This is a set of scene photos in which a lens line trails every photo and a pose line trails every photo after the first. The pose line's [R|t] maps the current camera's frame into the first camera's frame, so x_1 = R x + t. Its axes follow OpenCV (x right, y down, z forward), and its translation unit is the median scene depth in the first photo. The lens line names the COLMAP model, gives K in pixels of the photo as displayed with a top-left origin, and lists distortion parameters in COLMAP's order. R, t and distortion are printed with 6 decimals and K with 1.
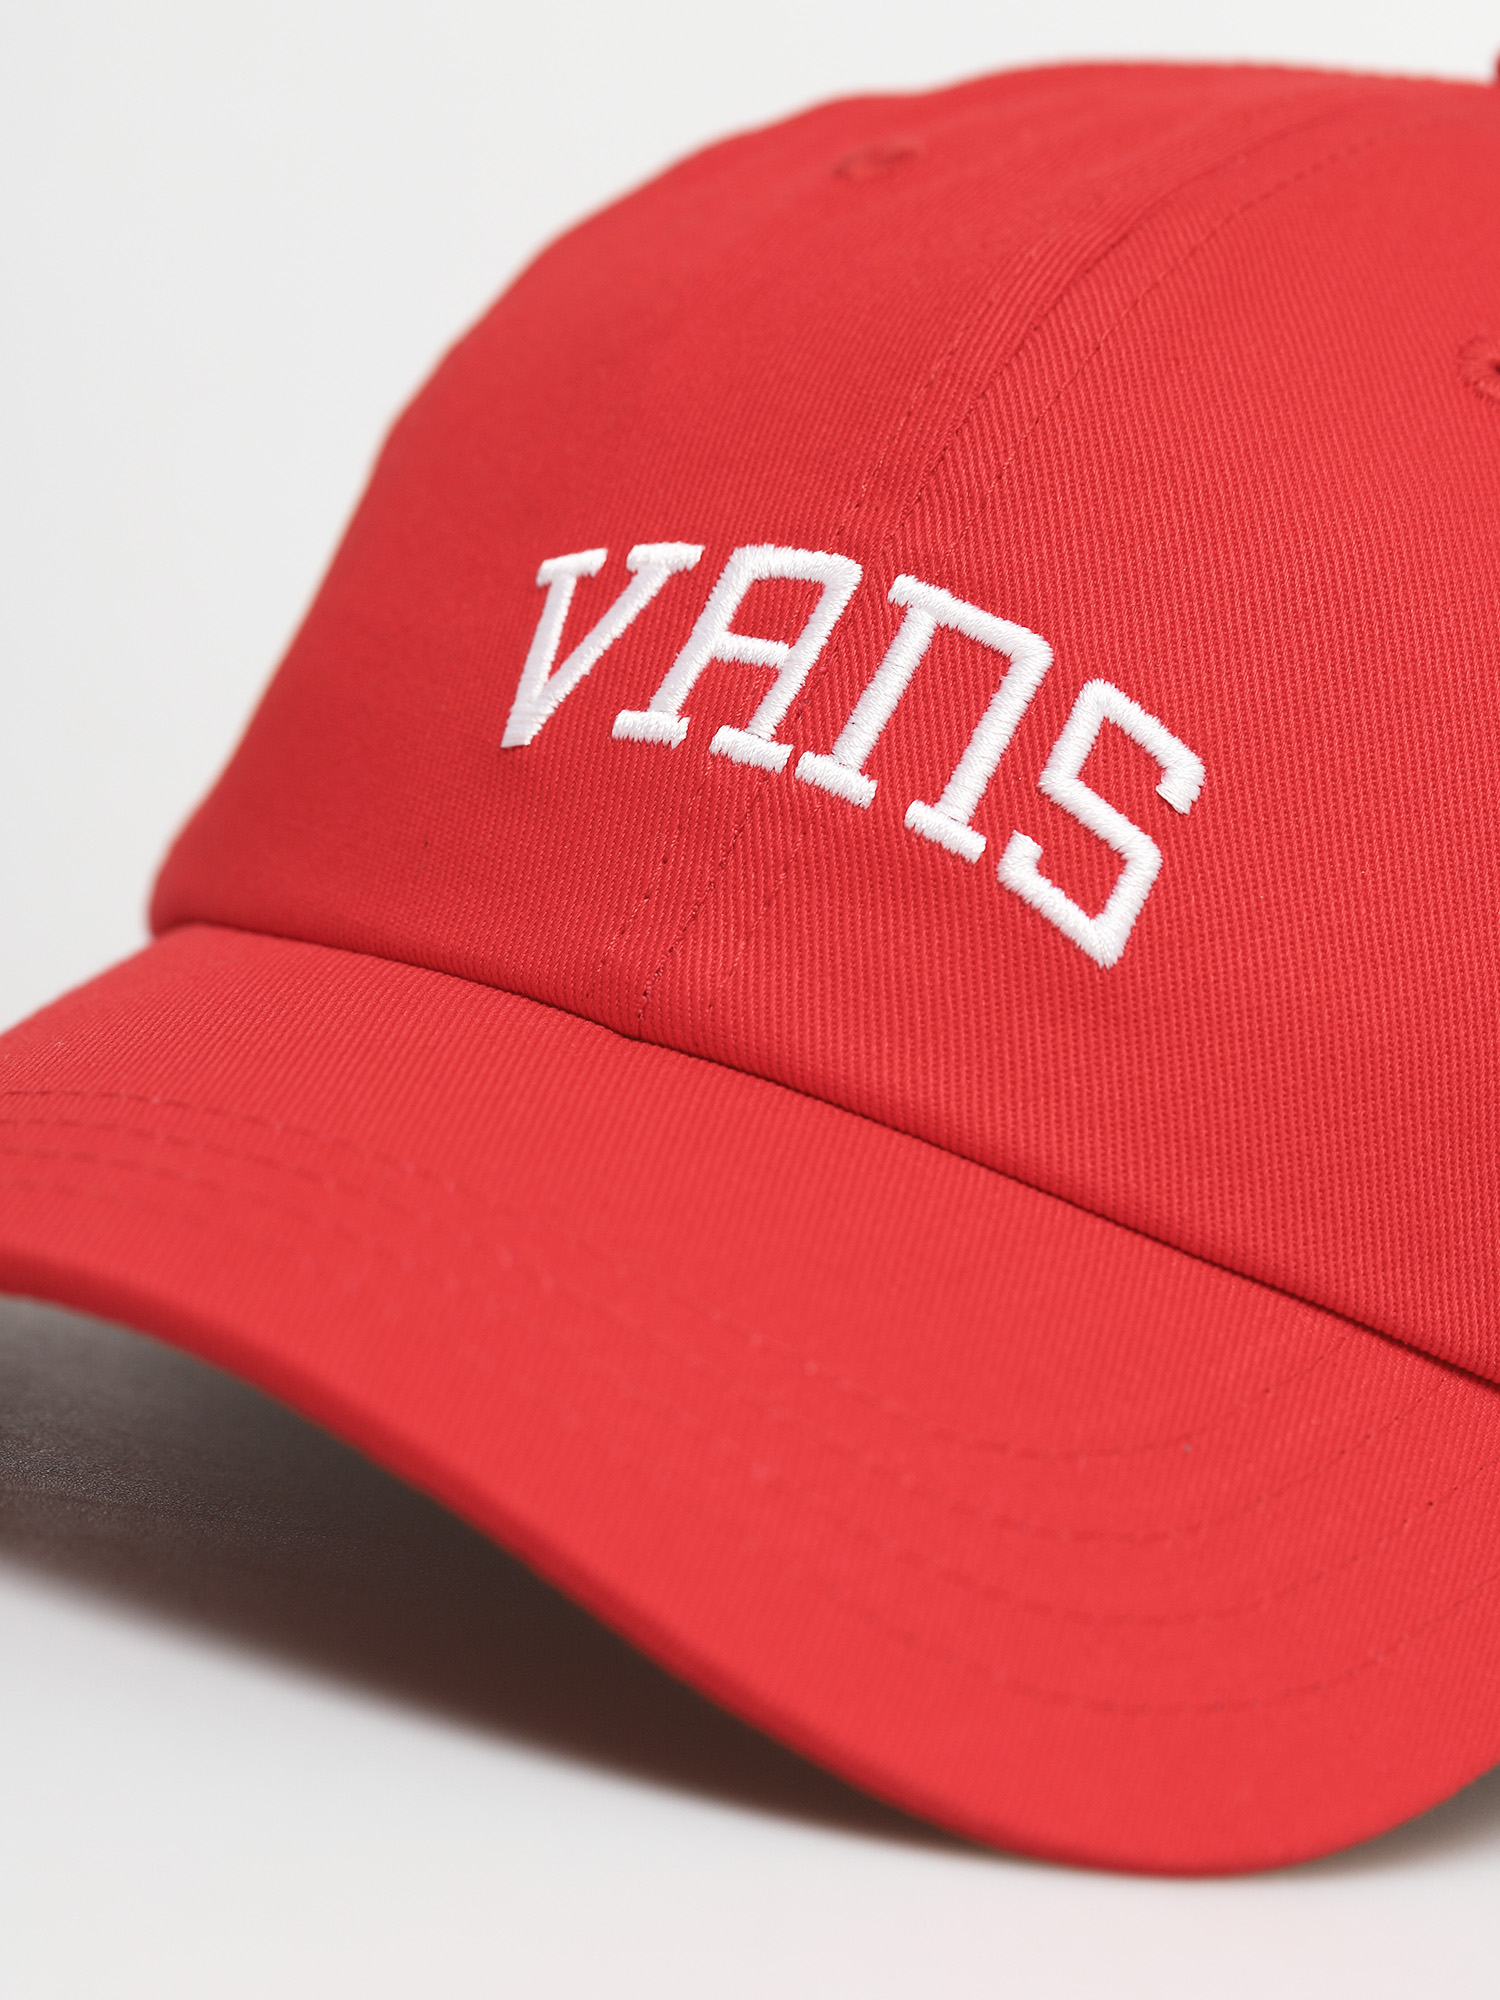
lens RADIAL K [[7319.2, 0, 750.0], [0, 7319.2, 1000.0], [0, 0, 1]] dist [-0.168530, 1.257868]
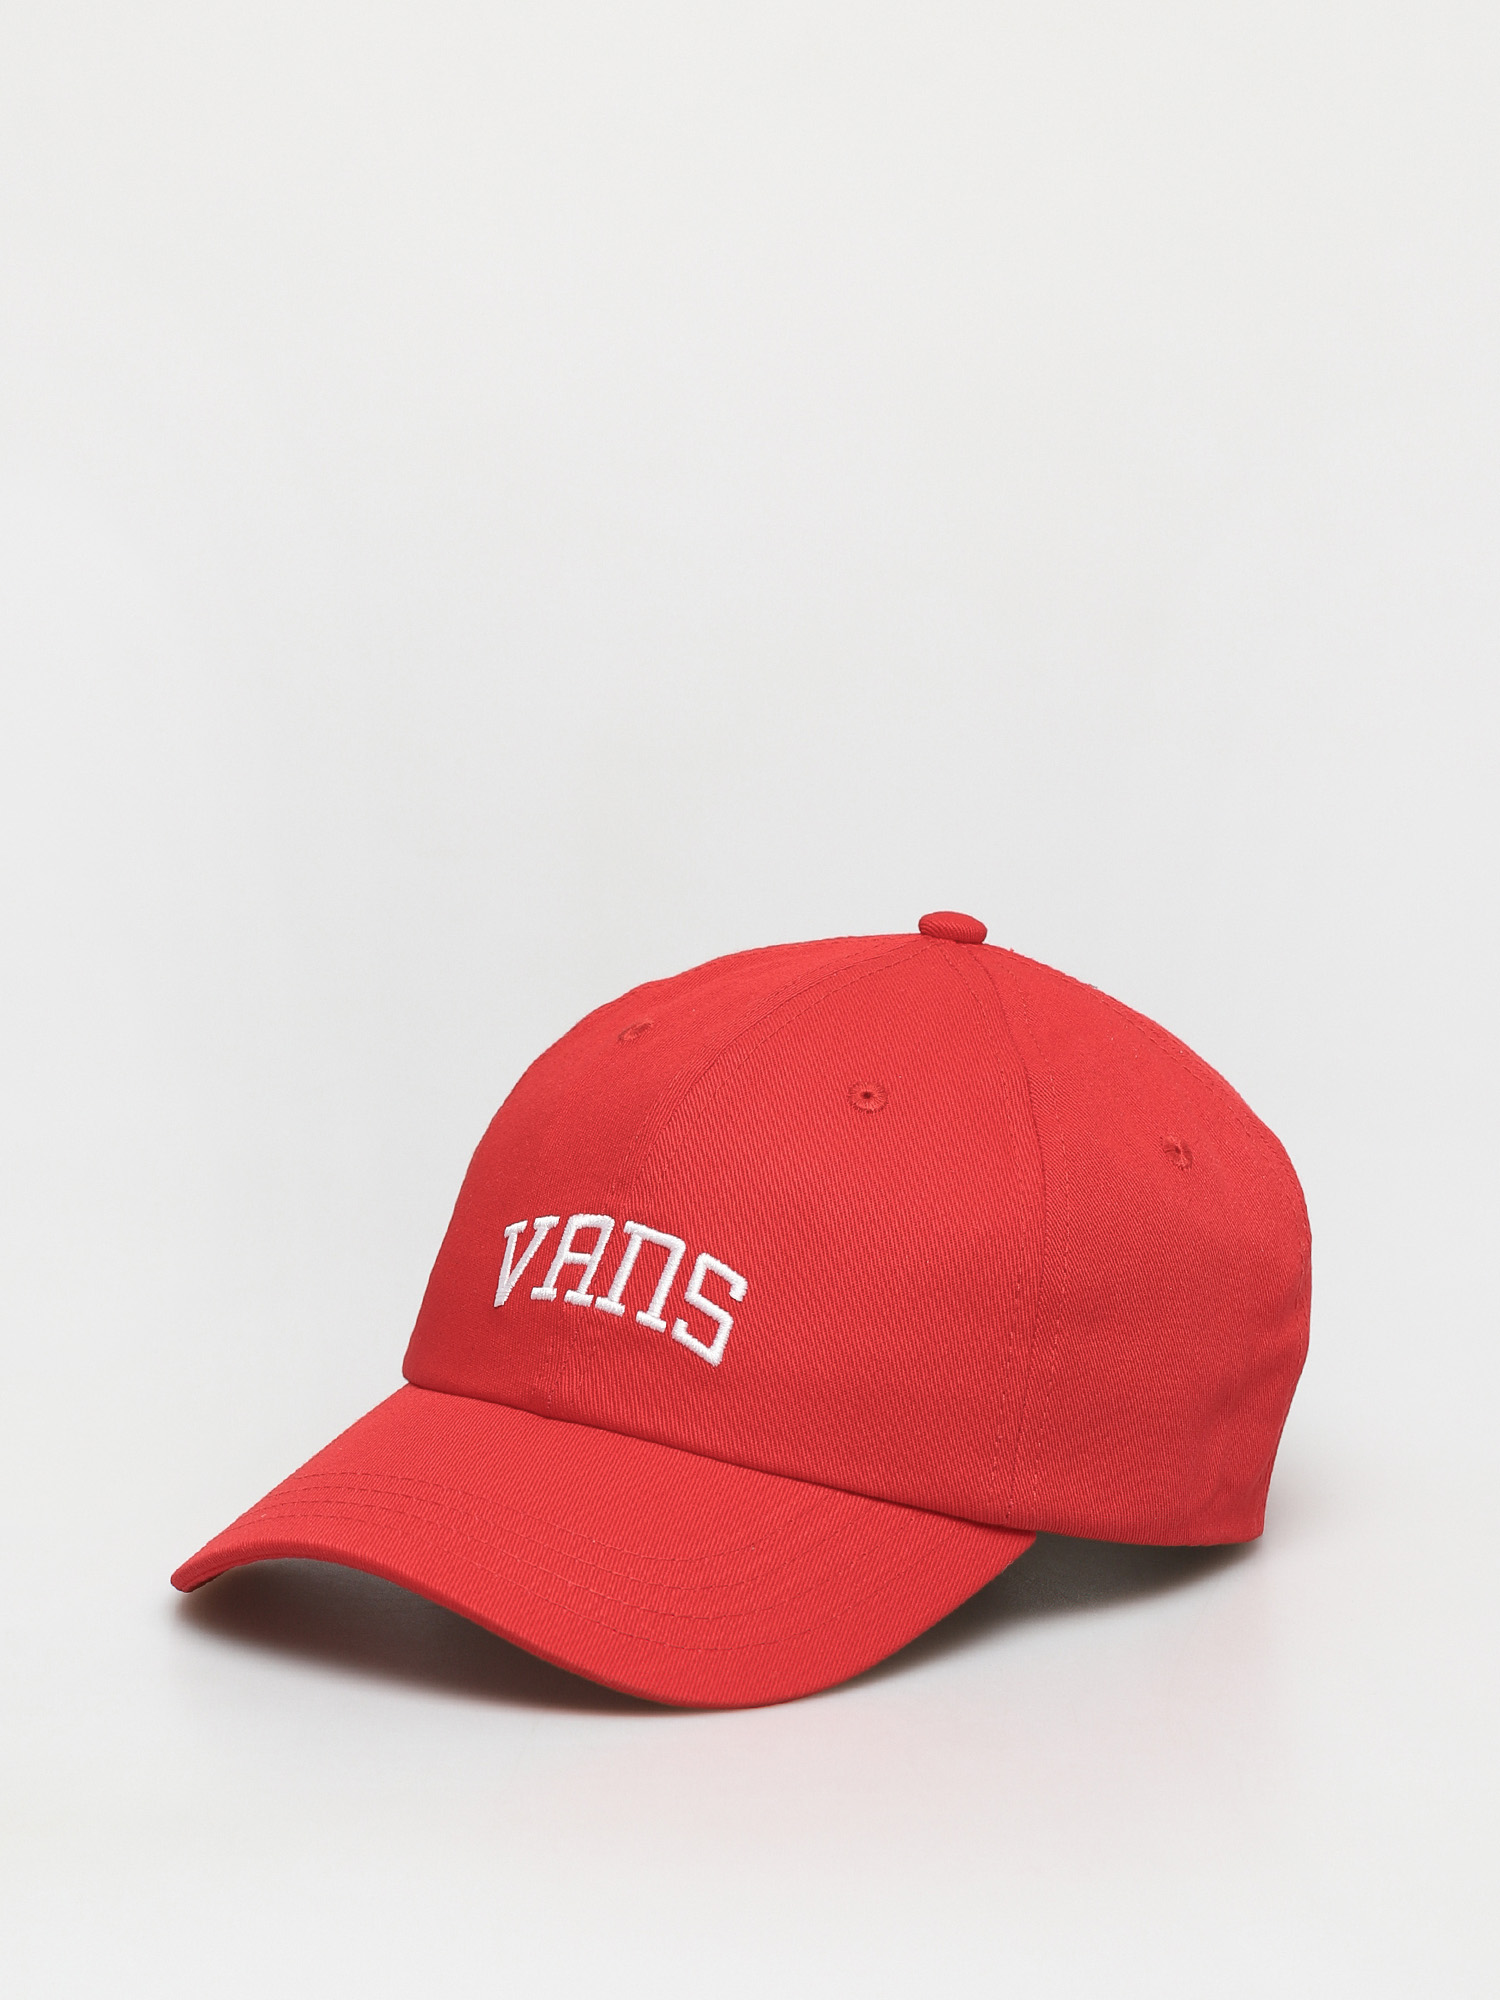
lens RADIAL K [[7319.2, 0, 750.0], [0, 7319.2, 1000.0], [0, 0, 1]] dist [-0.168530, 1.257868]
pose [[0.975536, -0.150643, -0.160113, 0.485390], [0.149260, 0.988581, -0.020700, -0.075747], [0.161403, -0.003705, 0.986882, -1.520579]]
